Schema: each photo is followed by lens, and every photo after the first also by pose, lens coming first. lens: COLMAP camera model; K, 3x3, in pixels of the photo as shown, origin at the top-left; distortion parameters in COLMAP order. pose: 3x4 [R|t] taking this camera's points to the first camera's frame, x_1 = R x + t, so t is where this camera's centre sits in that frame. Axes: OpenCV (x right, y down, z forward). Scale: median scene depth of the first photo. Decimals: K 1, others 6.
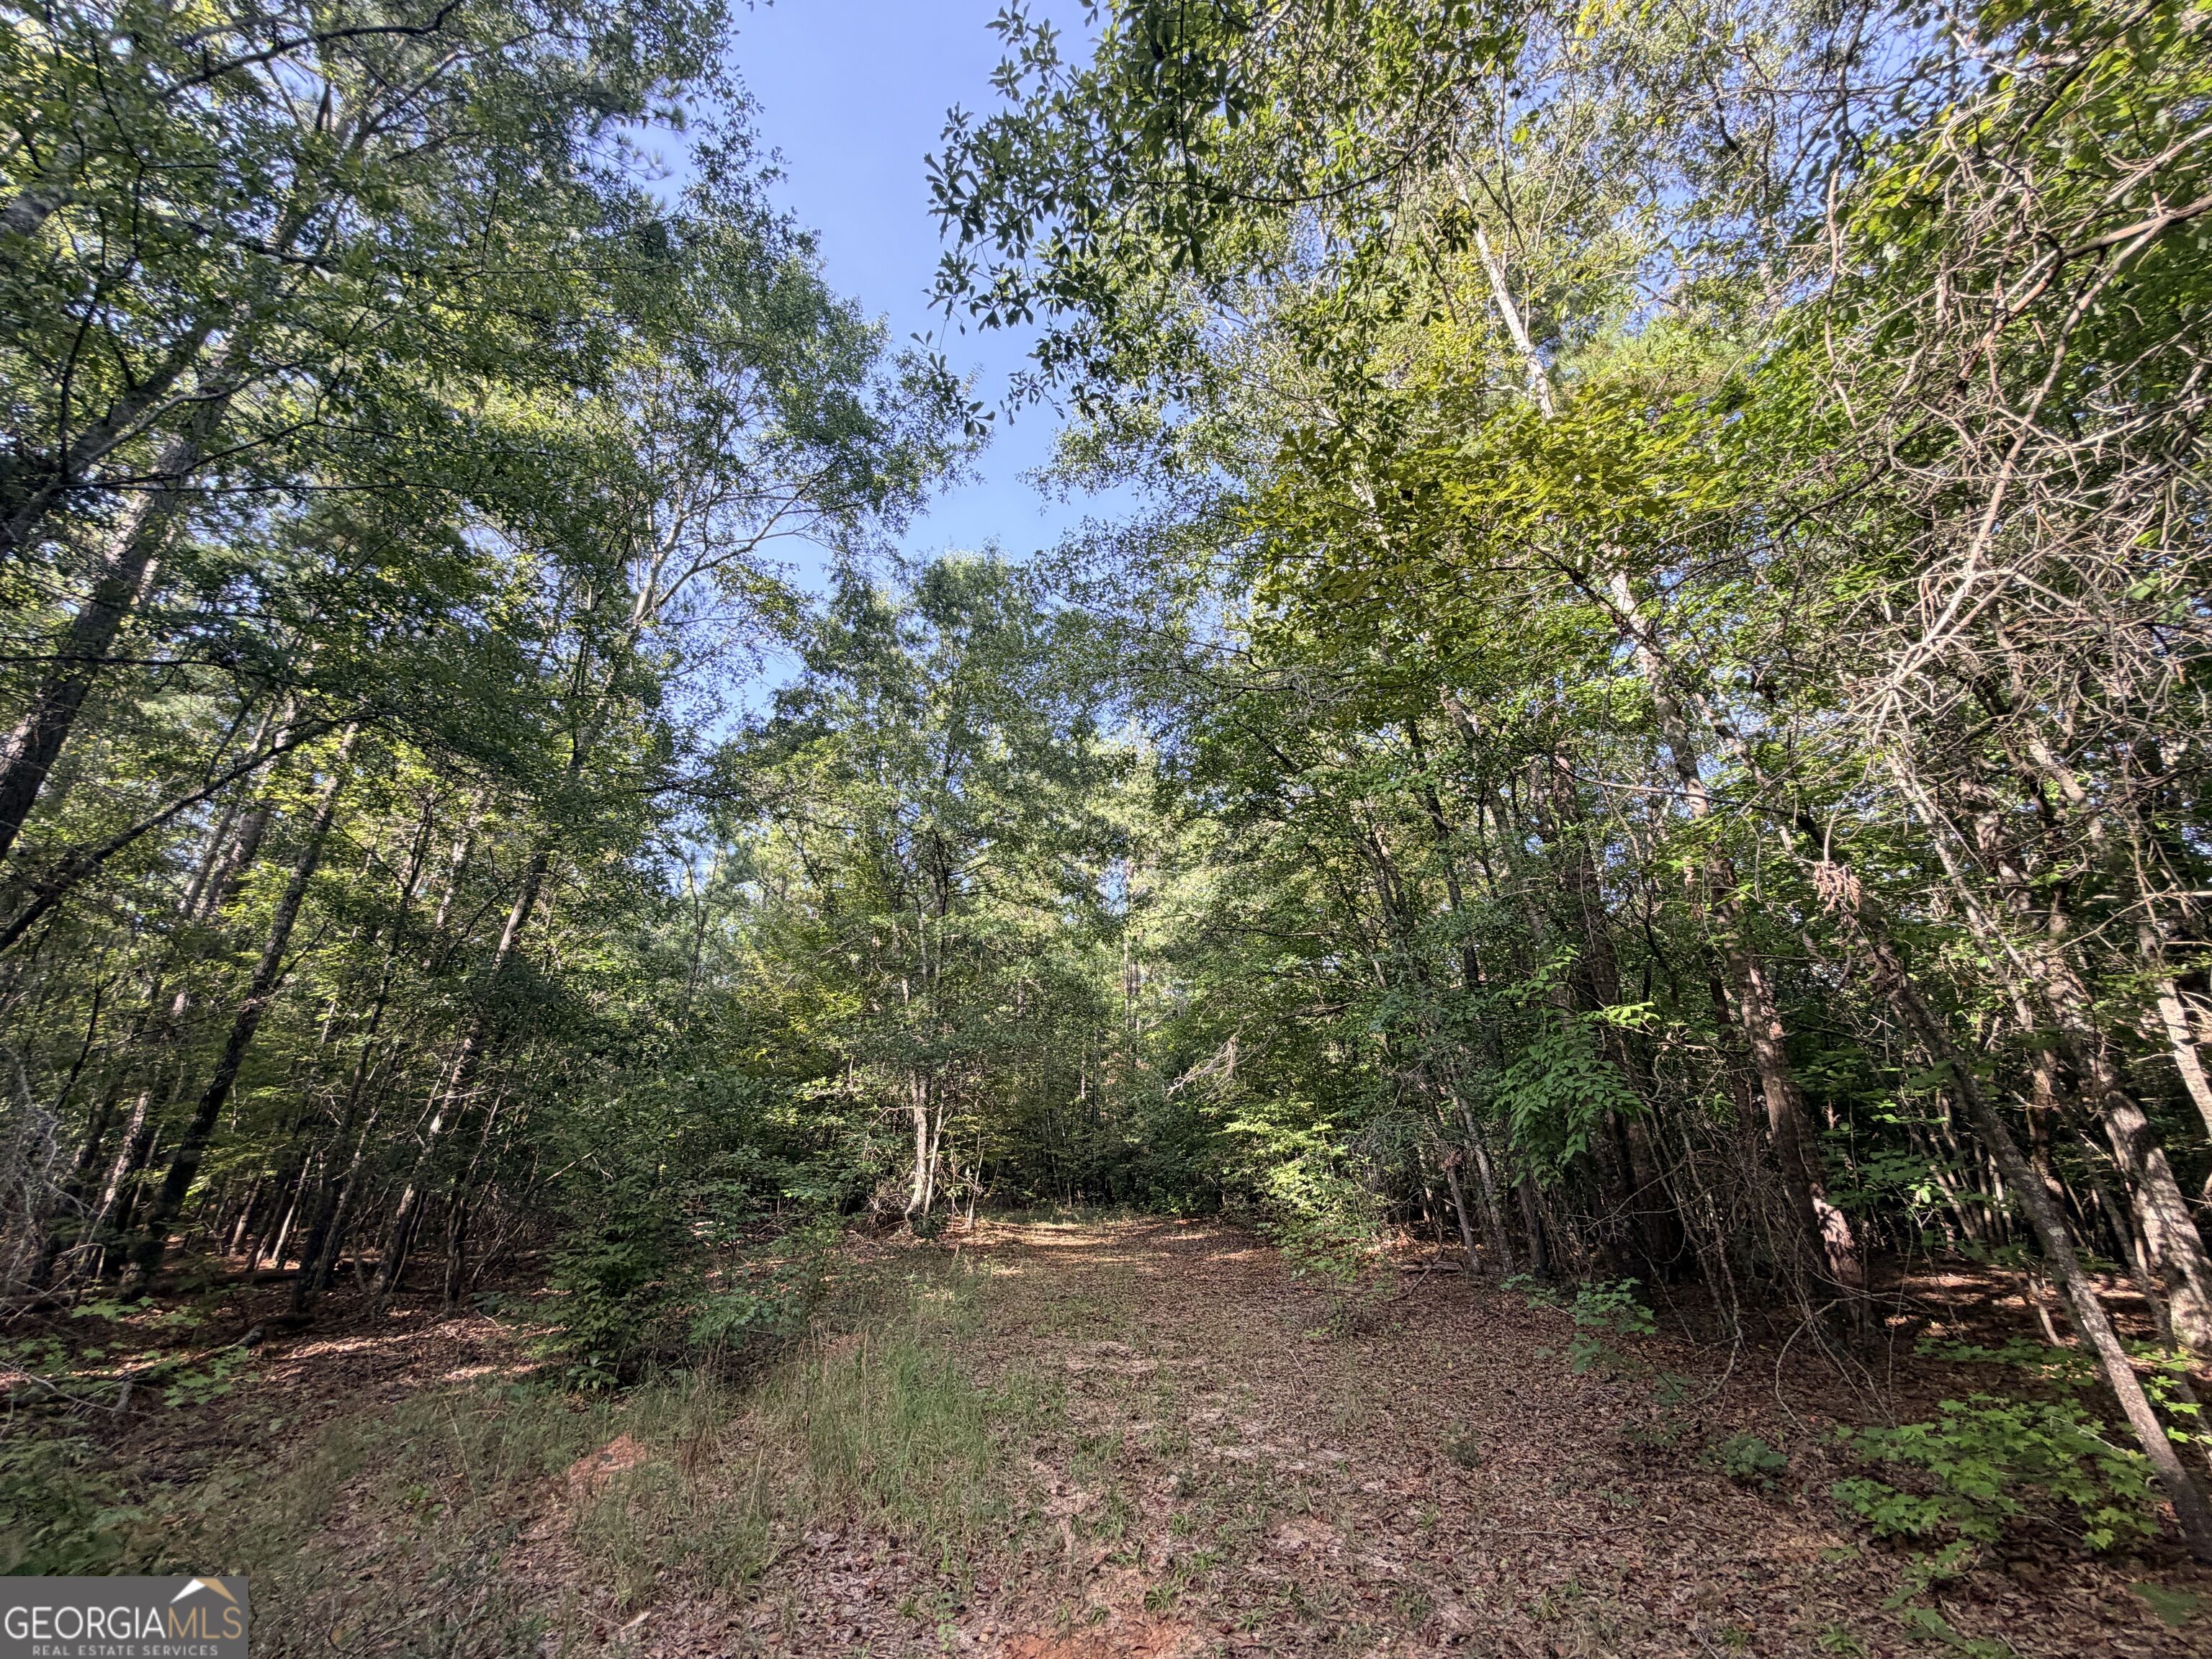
lens RADIAL K [[887.0, 0, 1108.3], [0, 887.0, 835.9], [0, 0, 1]] dist [0.001112, 0.000034]
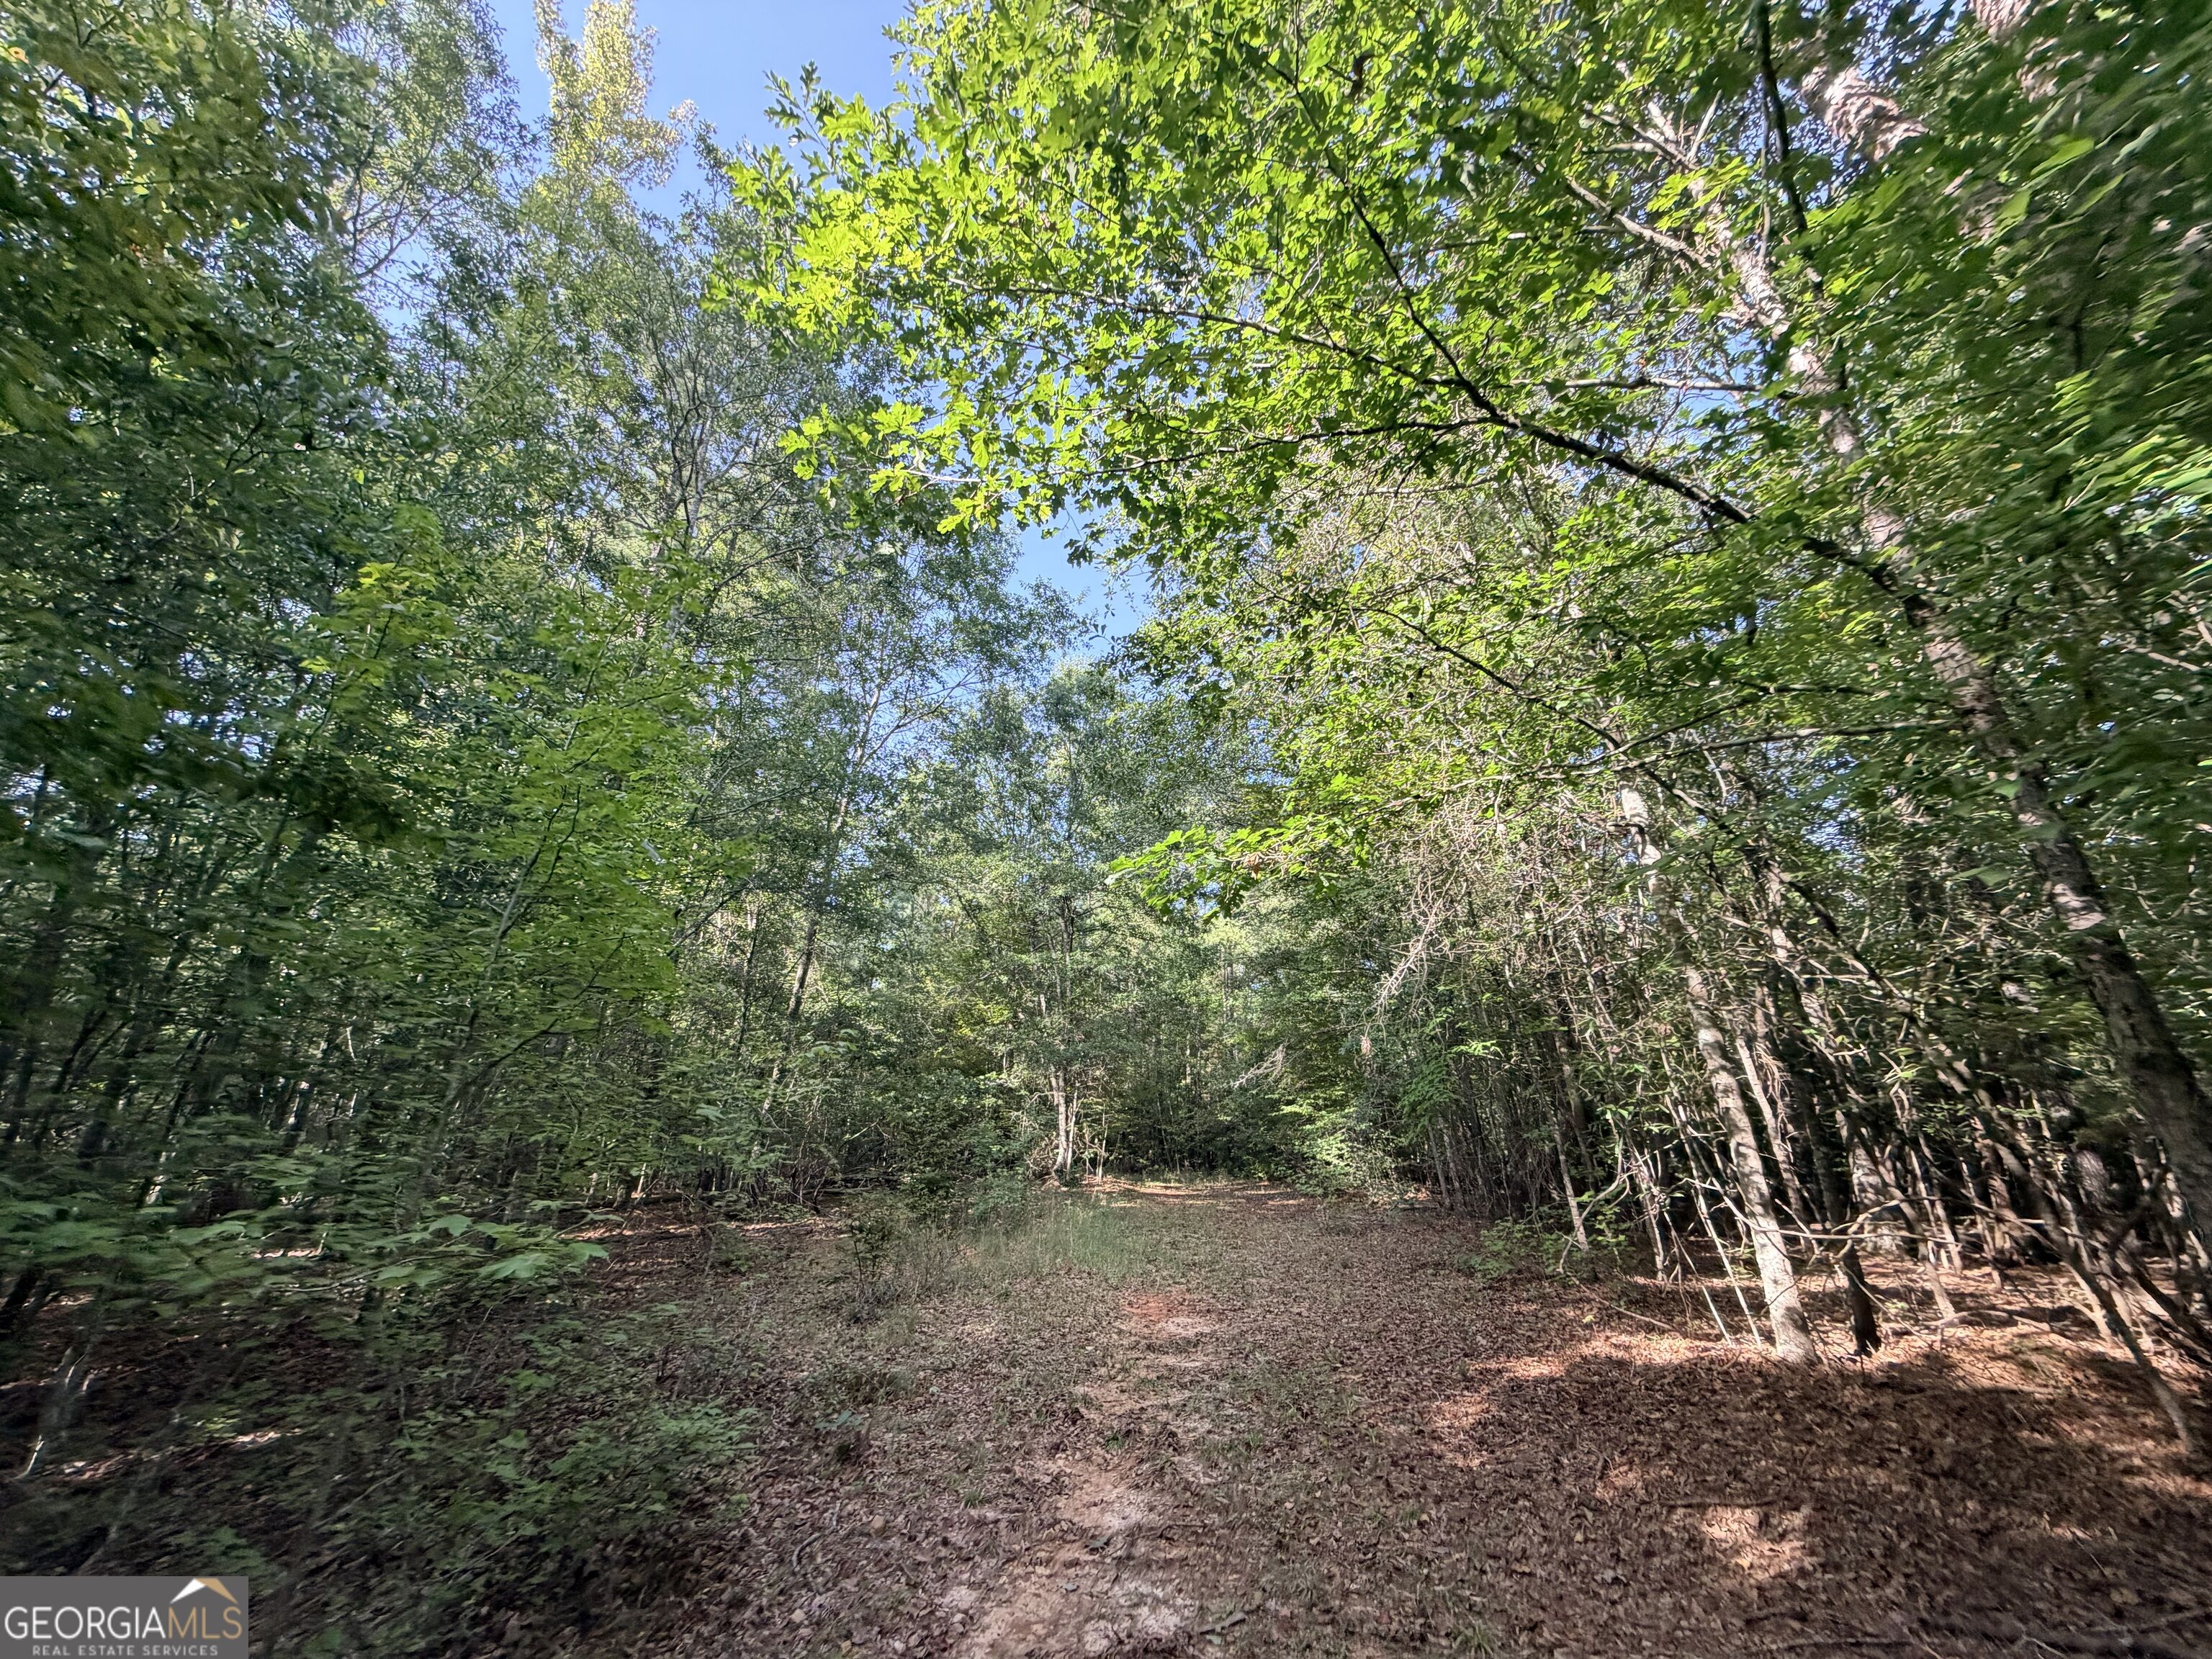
lens RADIAL K [[887.0, 0, 1103.9], [0, 887.0, 827.5], [0, 0, 1]] dist [0.001112, 0.000034]
pose [[0.991479, -0.032628, -0.126112, 0.039946], [0.034366, 0.999342, 0.011629, -0.116432], [0.125649, -0.015864, 0.991948, -0.339614]]
